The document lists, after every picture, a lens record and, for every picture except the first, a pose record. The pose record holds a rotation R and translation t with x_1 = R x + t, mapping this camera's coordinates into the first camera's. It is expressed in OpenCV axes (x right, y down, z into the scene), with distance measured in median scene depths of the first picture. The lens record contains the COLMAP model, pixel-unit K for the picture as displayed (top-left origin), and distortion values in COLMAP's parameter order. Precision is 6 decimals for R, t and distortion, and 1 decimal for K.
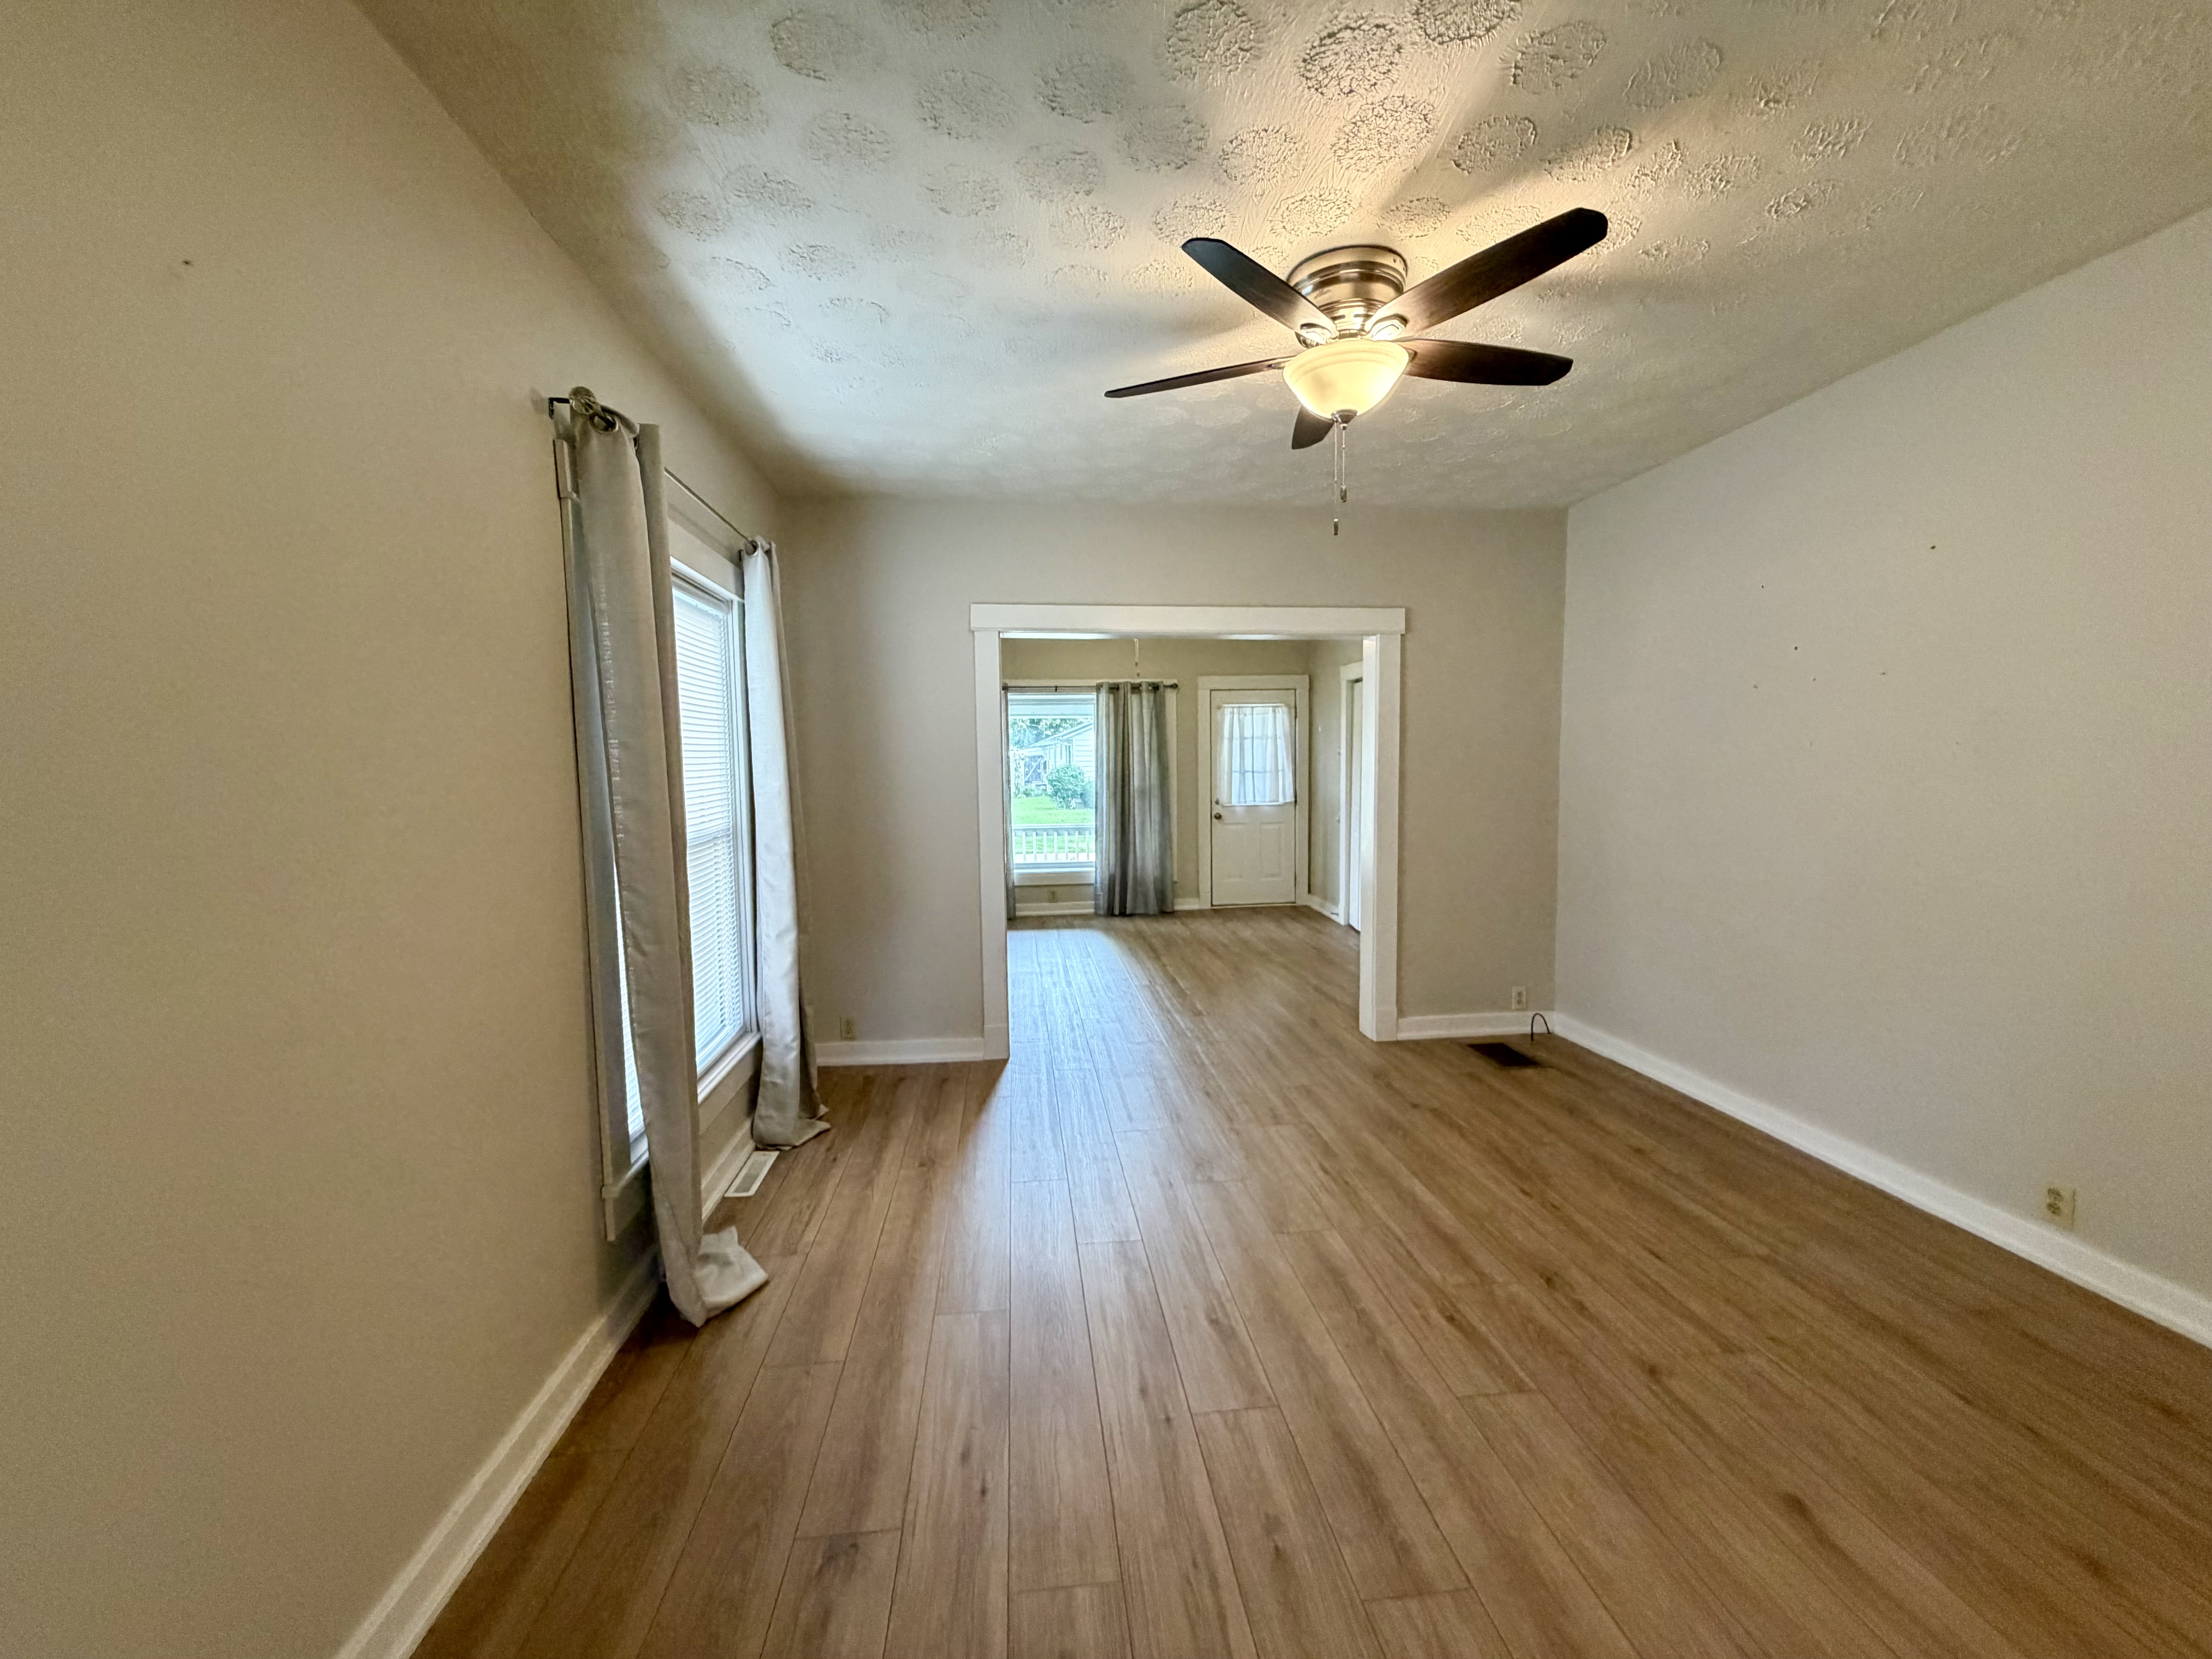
lens RADIAL K [[879.3, 0, 1106.0], [0, 879.3, 829.5], [0, 0, 1]] dist [-0.001287, 0.000033]
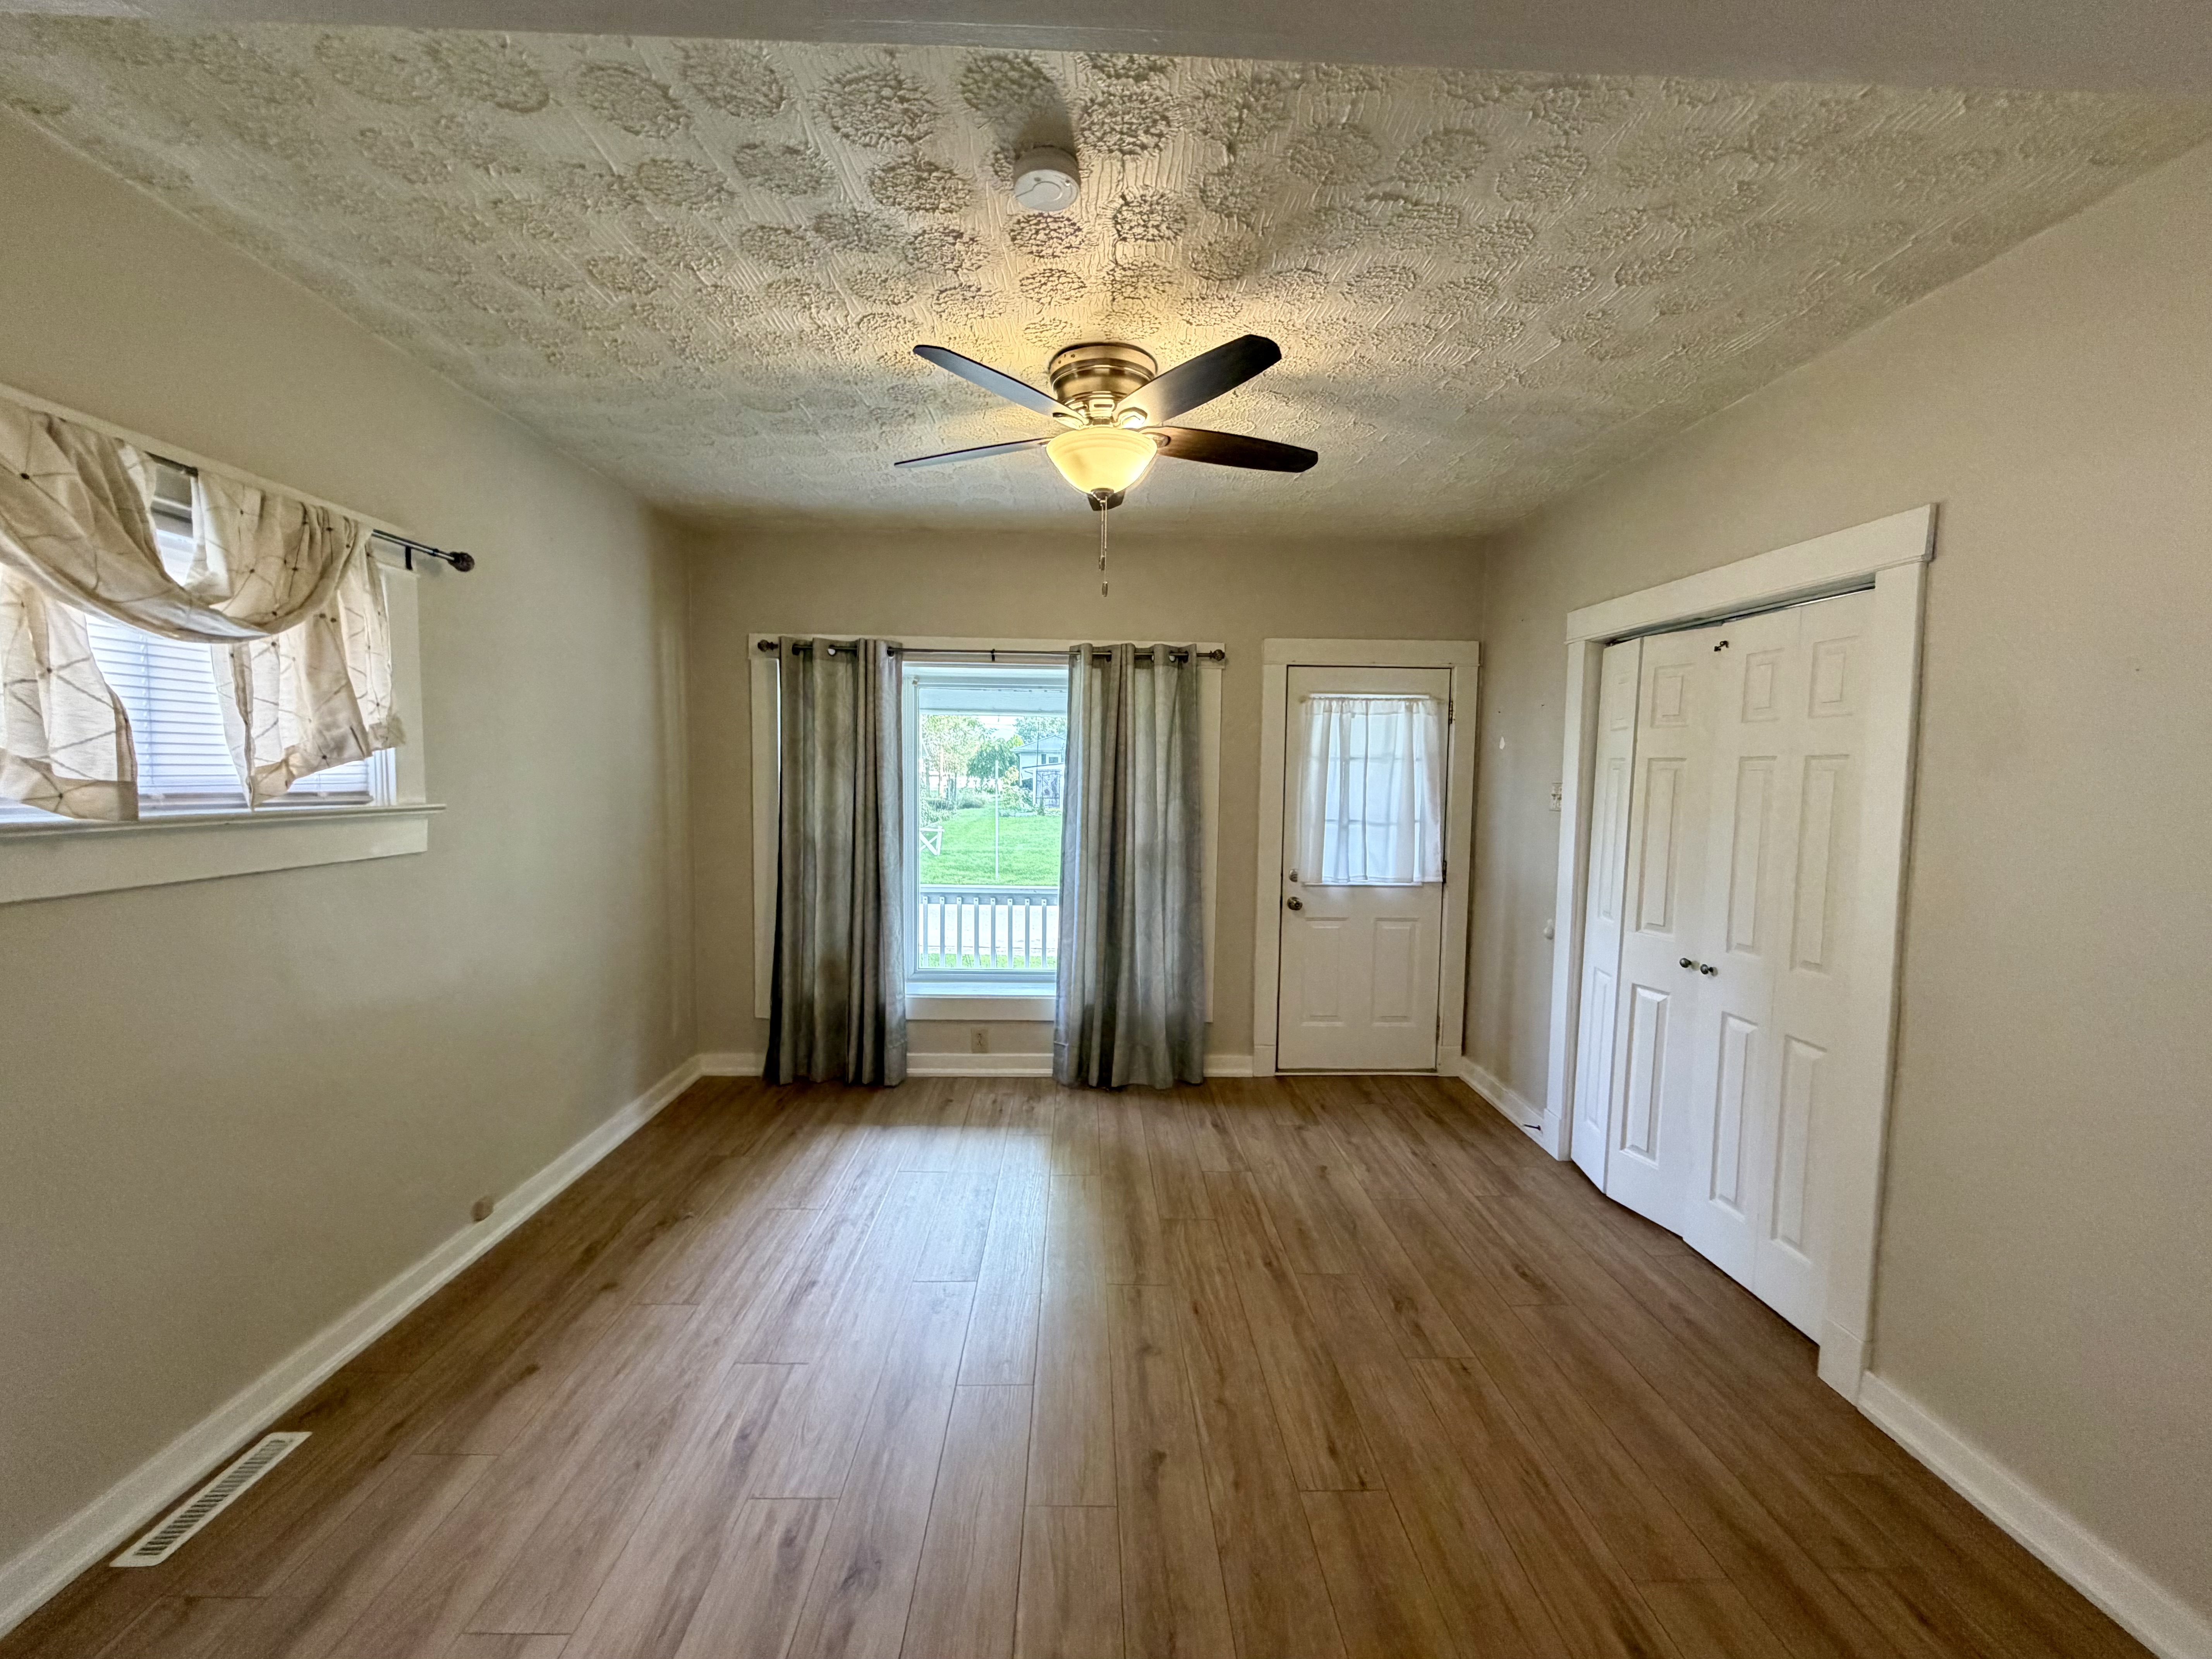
lens RADIAL K [[882.5, 0, 1095.9], [0, 882.5, 826.6], [0, 0, 1]] dist [-0.001998, -0.000174]
pose [[0.995397, 0.034938, -0.089240, 0.106677], [-0.036629, 0.999178, -0.017387, -0.093899], [0.088559, 0.020575, 0.995858, 0.900372]]
